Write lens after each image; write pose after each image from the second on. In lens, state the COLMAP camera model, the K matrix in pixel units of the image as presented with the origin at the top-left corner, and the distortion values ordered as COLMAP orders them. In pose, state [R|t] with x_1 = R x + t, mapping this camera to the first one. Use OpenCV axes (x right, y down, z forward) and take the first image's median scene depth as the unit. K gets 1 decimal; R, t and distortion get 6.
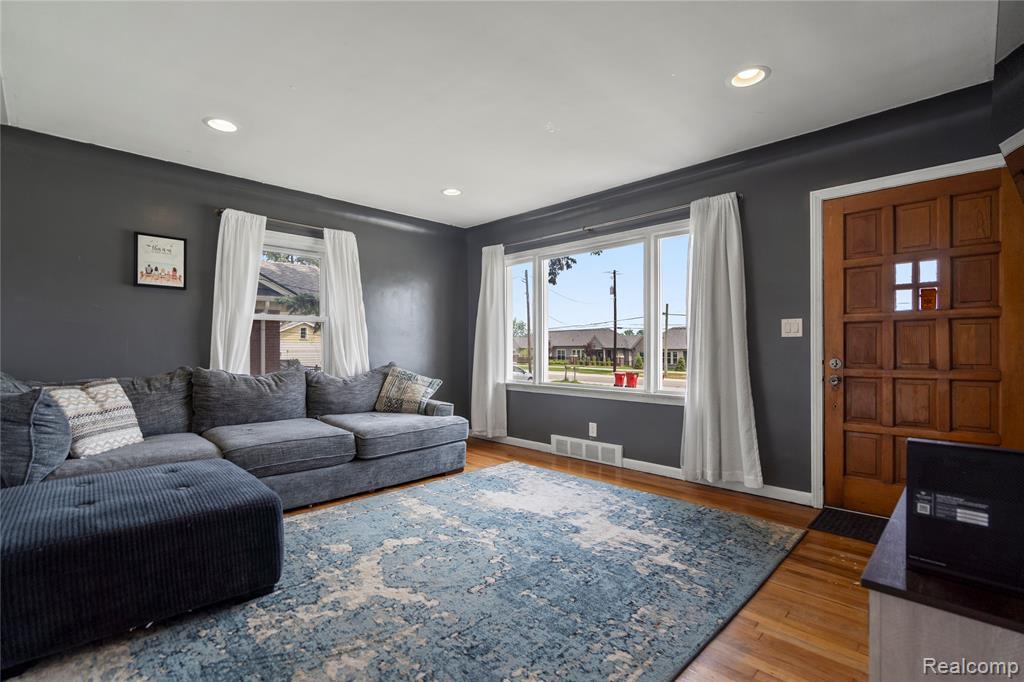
lens RADIAL K [[459.1, 0, 509.8], [0, 459.1, 343.0], [0, 0, 1]] dist [-0.002306, 0.000729]
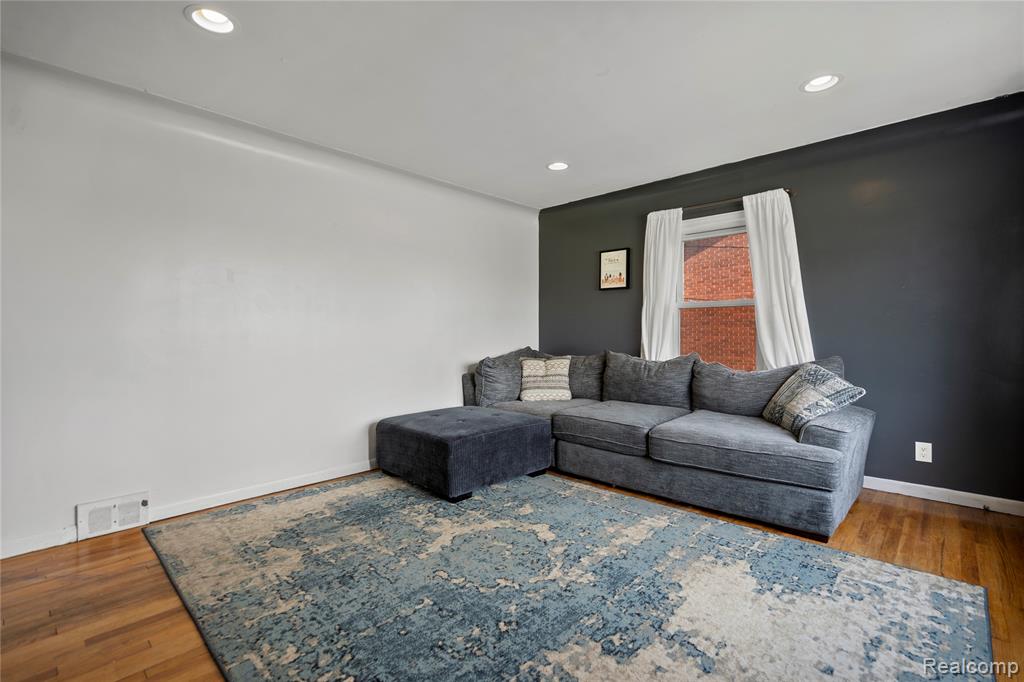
lens RADIAL K [[466.4, 0, 509.0], [0, 466.4, 330.2], [0, 0, 1]] dist [-0.002343, 0.001134]
pose [[0.031741, -0.005931, -0.999479, 0.678035], [0.014196, 0.999884, -0.005483, -0.000575], [0.999395, -0.014014, 0.031822, 0.782027]]
